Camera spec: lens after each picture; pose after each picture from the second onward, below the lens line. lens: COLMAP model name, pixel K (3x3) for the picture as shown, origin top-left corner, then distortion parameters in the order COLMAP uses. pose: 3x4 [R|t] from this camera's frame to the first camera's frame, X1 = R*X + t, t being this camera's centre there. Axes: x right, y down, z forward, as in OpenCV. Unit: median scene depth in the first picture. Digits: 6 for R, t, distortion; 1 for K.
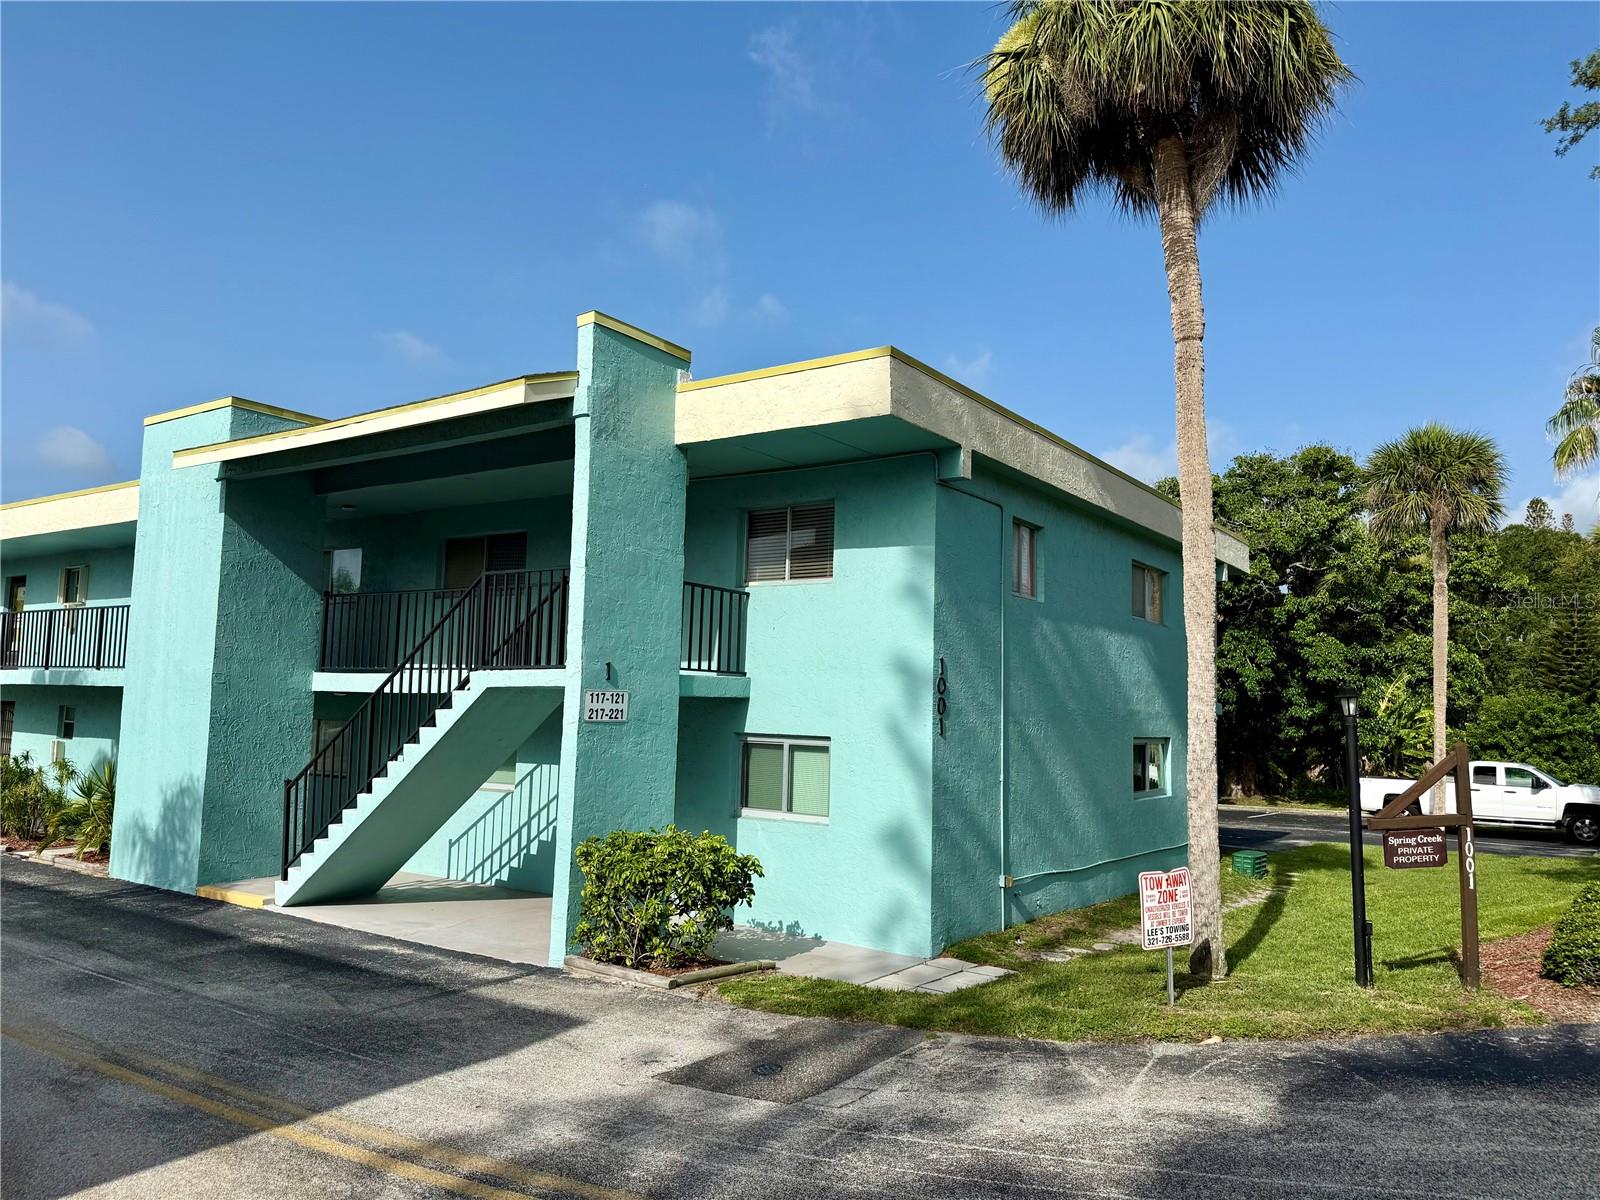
lens RADIAL K [[1133.8, 0, 796.9], [0, 1133.8, 611.6], [0, 0, 1]] dist [0.087772, -0.120473]
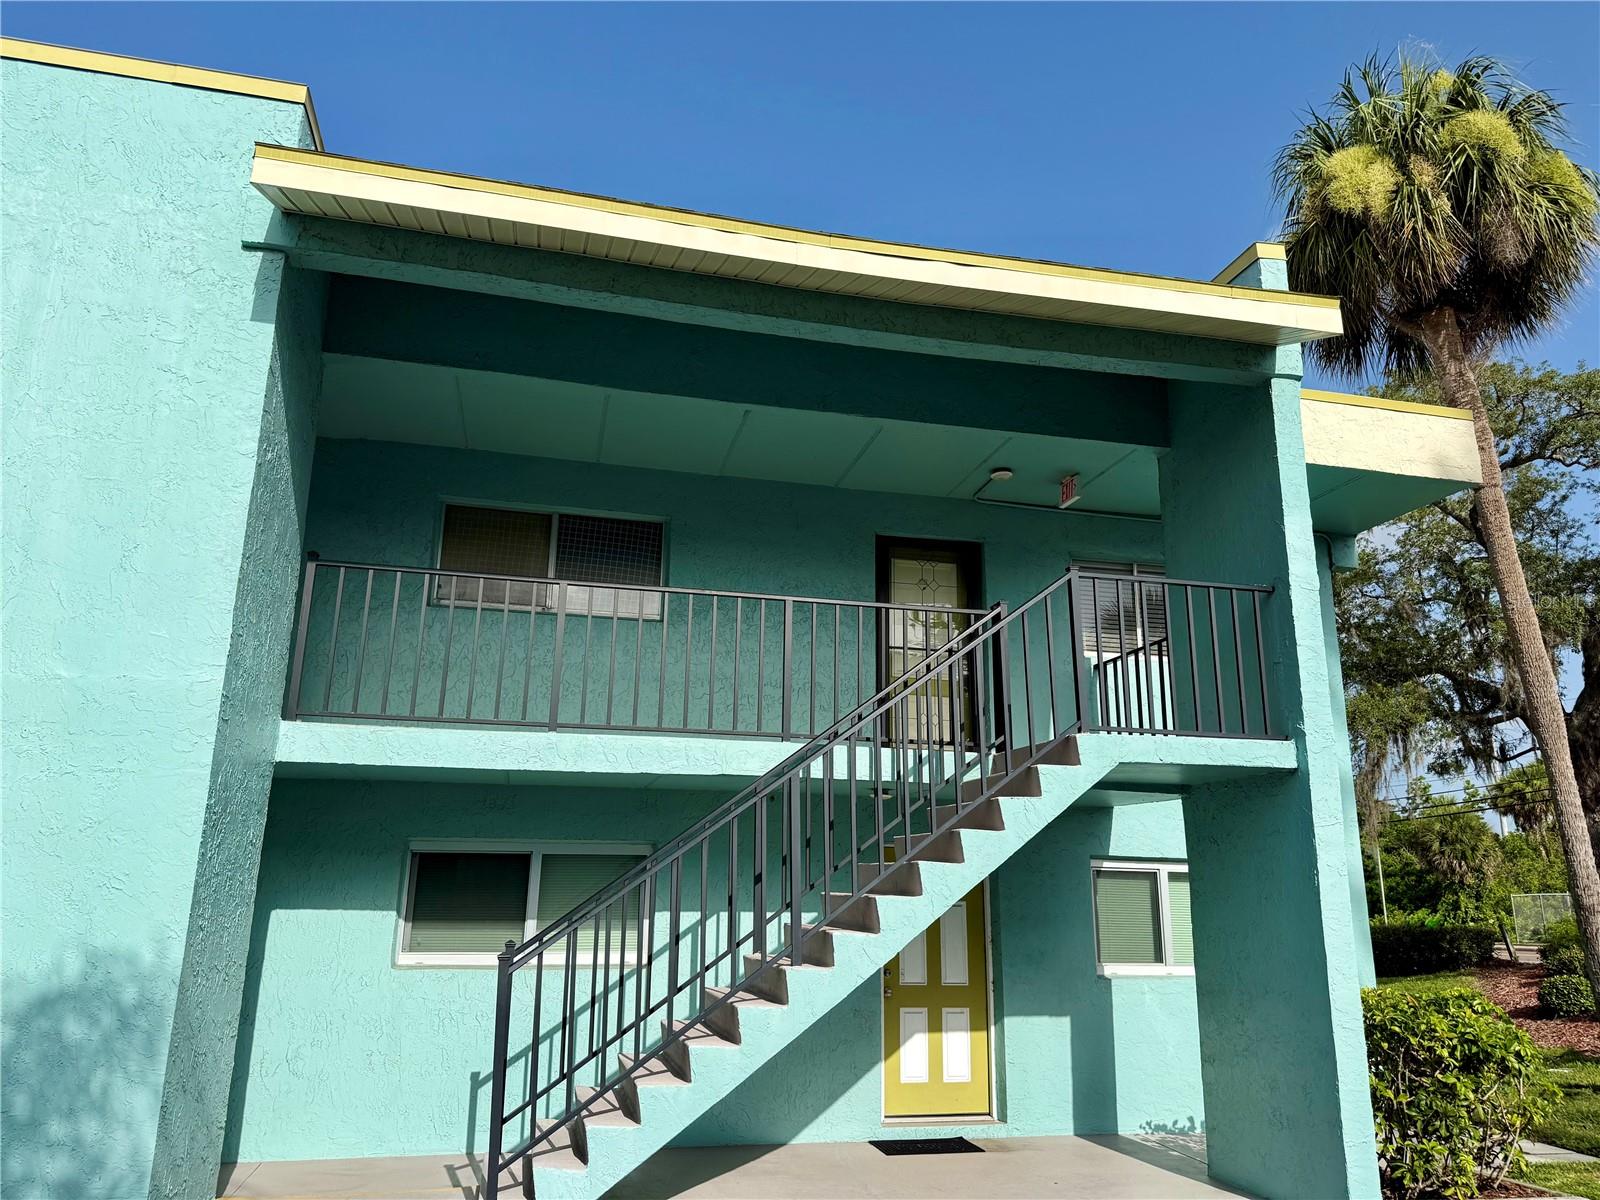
lens RADIAL K [[1133.8, 0, 796.9], [0, 1133.8, 611.6], [0, 0, 1]] dist [0.087772, -0.120473]
pose [[0.671280, 0.166642, 0.722228, -0.193747], [-0.061603, 0.983571, -0.169685, 0.023675], [-0.738639, 0.069415, 0.670518, 0.168792]]
